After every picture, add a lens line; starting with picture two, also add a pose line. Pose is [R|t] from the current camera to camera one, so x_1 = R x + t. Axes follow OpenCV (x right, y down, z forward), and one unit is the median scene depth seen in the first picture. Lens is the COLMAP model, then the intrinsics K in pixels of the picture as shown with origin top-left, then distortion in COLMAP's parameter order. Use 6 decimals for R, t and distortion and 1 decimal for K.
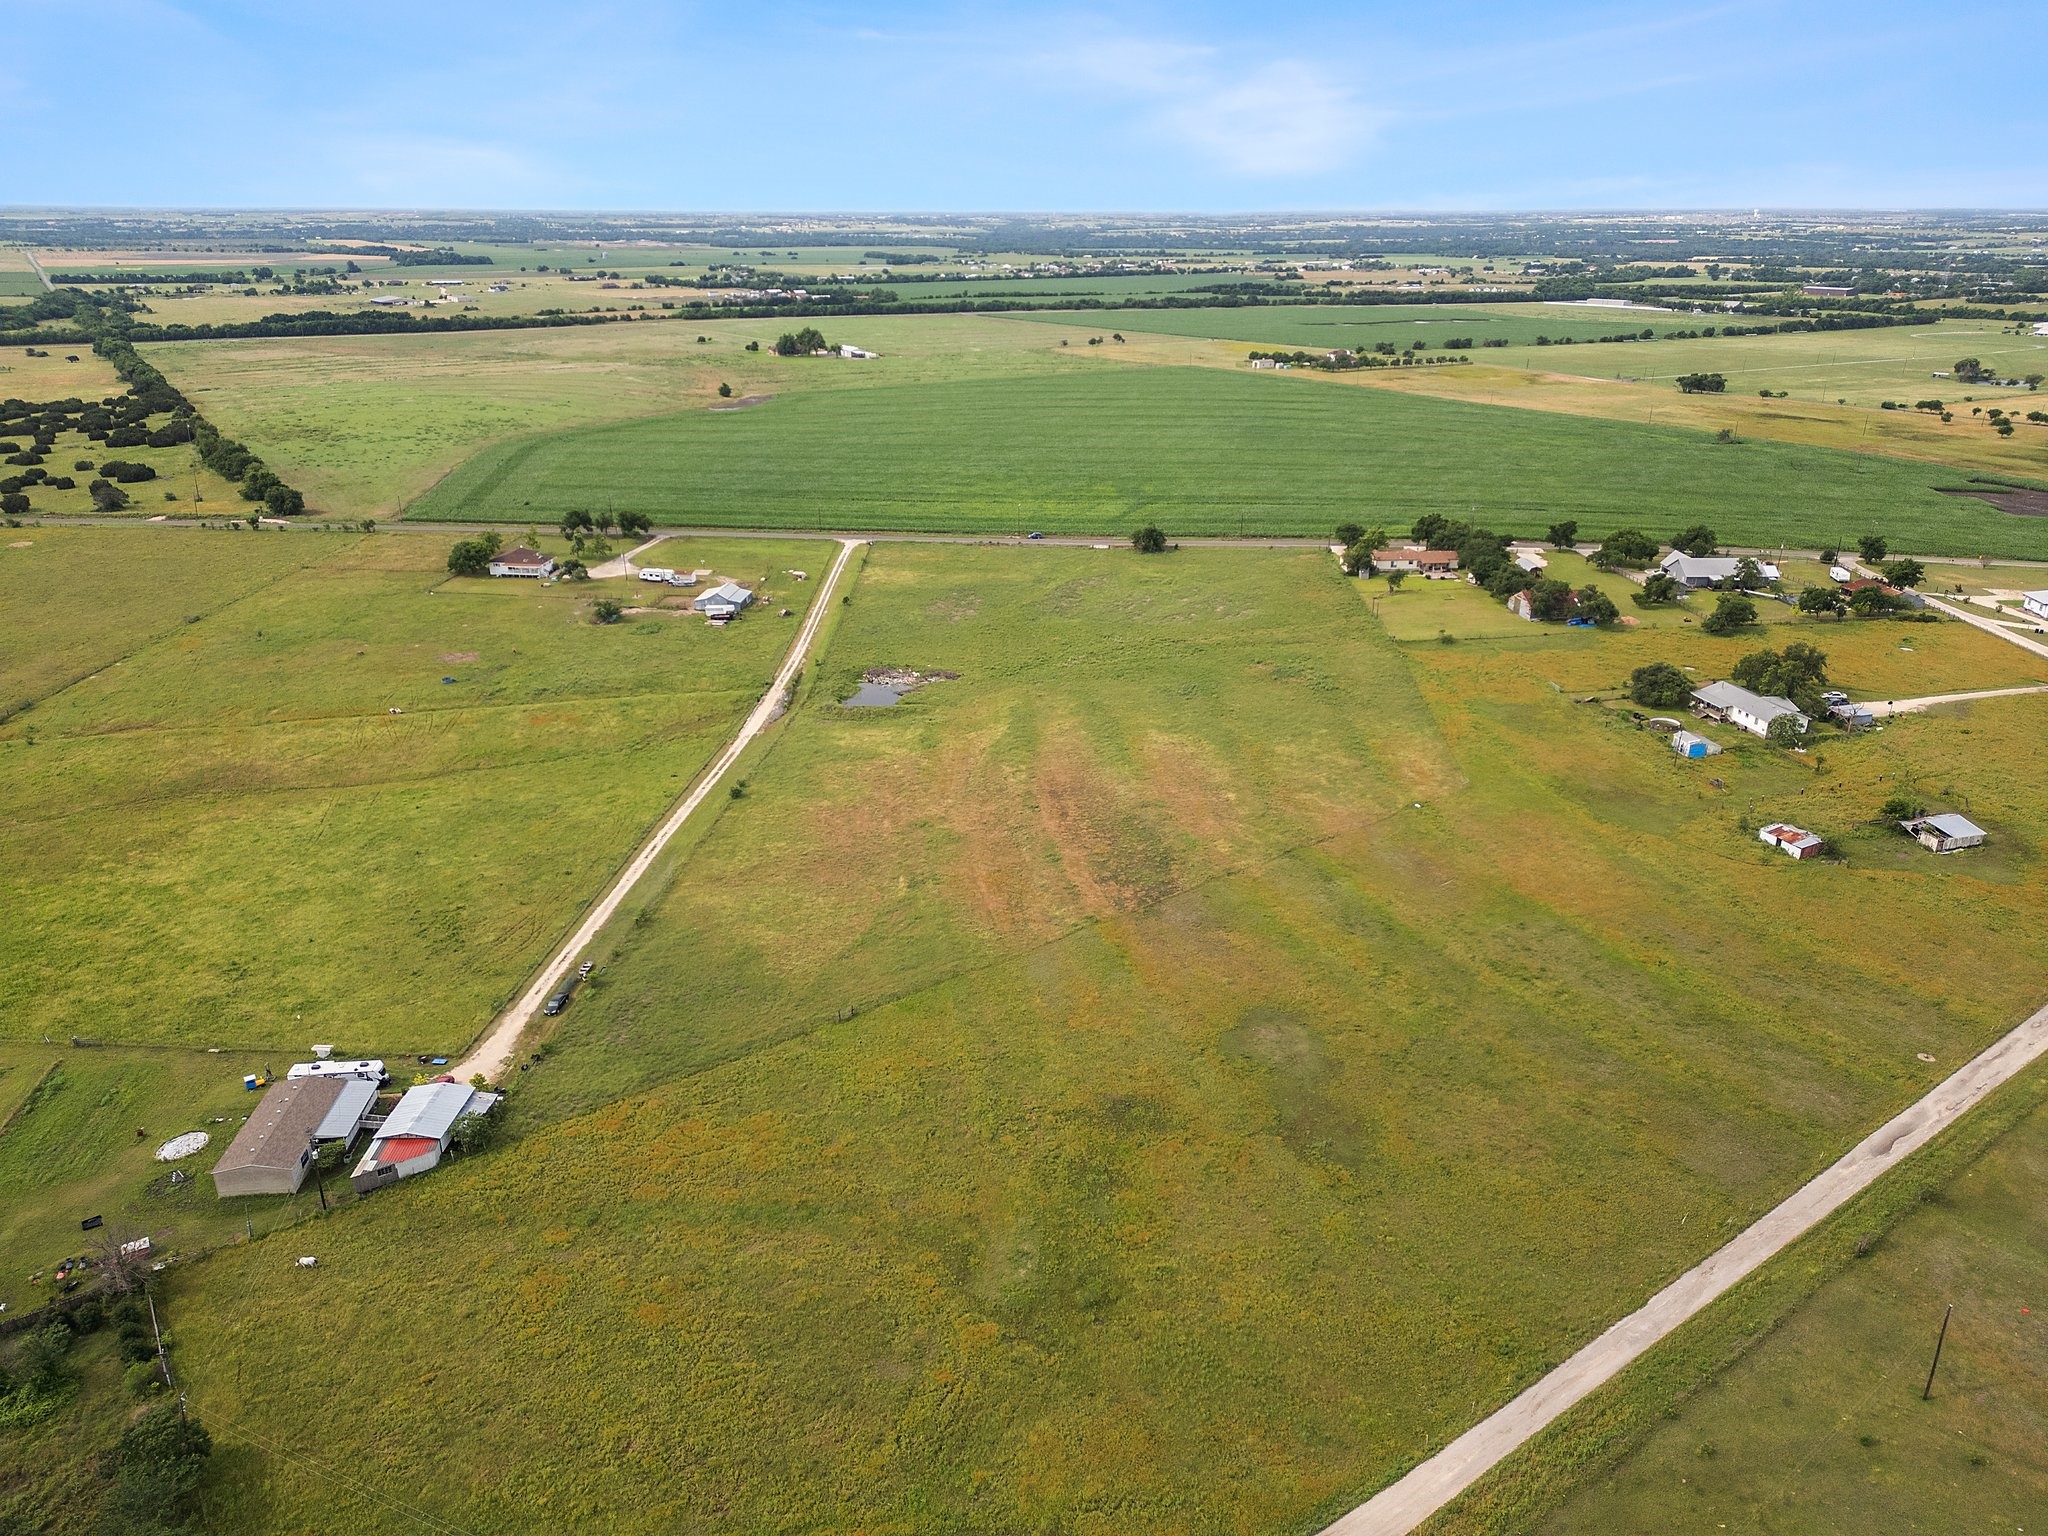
lens RADIAL K [[1471.6, 0, 992.7], [0, 1471.6, 770.4], [0, 0, 1]] dist [0.084236, -0.093855]
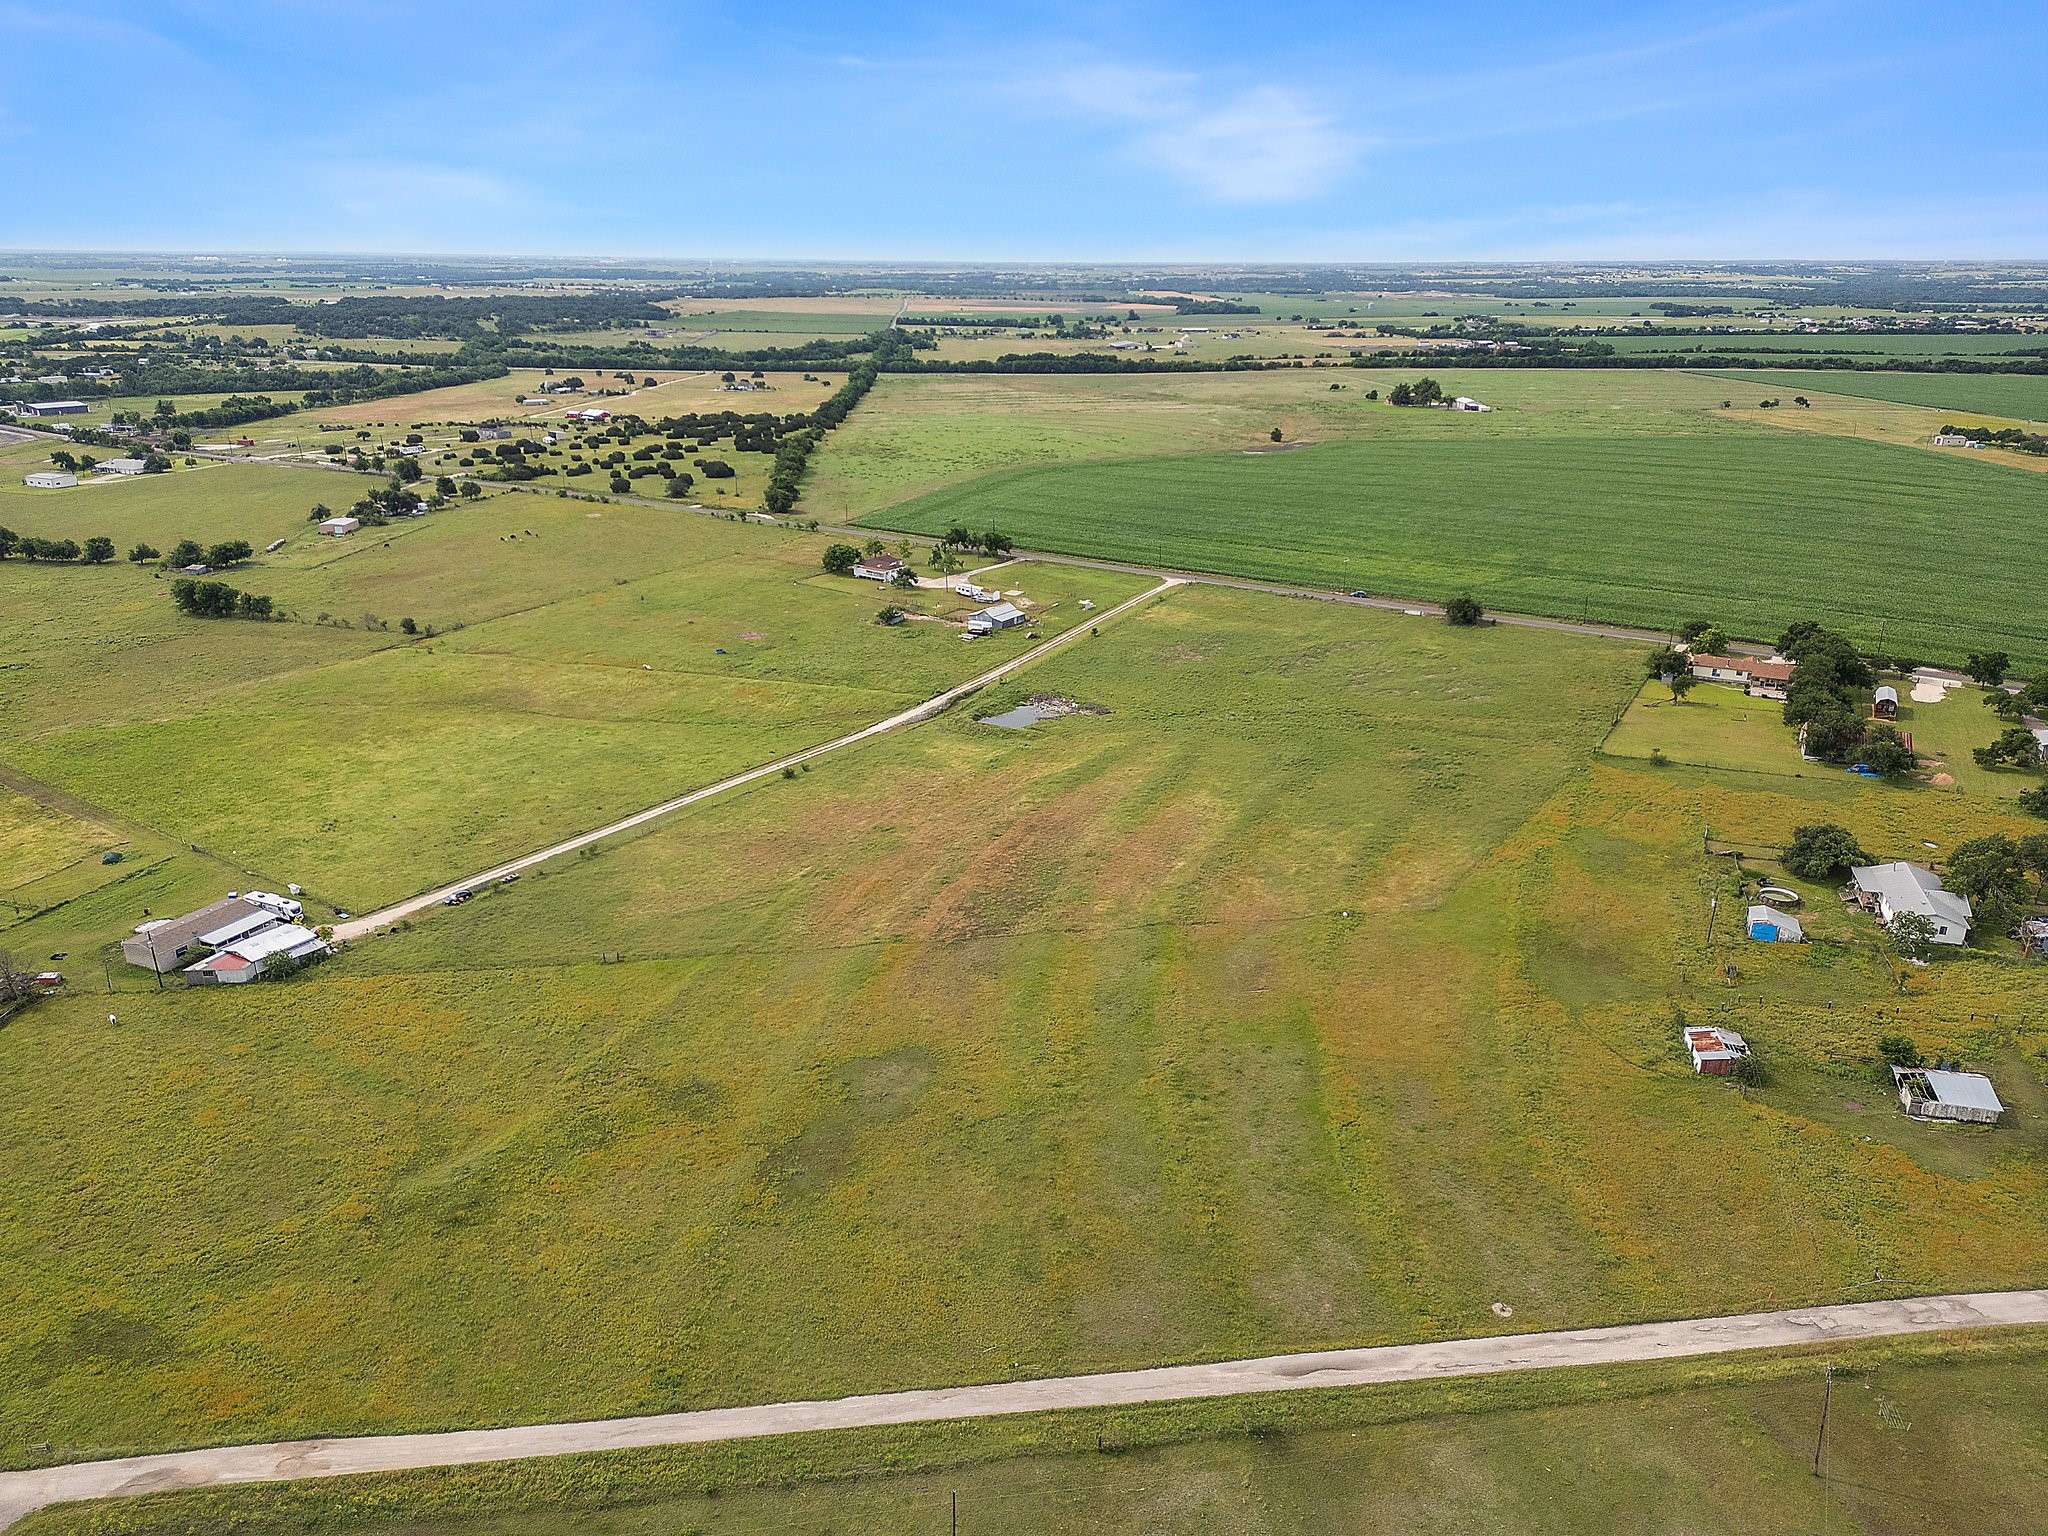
lens RADIAL K [[1415.7, 0, 975.9], [0, 1415.7, 769.2], [0, 0, 1]] dist [0.079584, -0.077576]
pose [[0.861724, 0.172673, -0.477090, 0.128248], [-0.182031, 0.982923, 0.026962, -0.011979], [0.473599, 0.063611, 0.878441, 0.030072]]
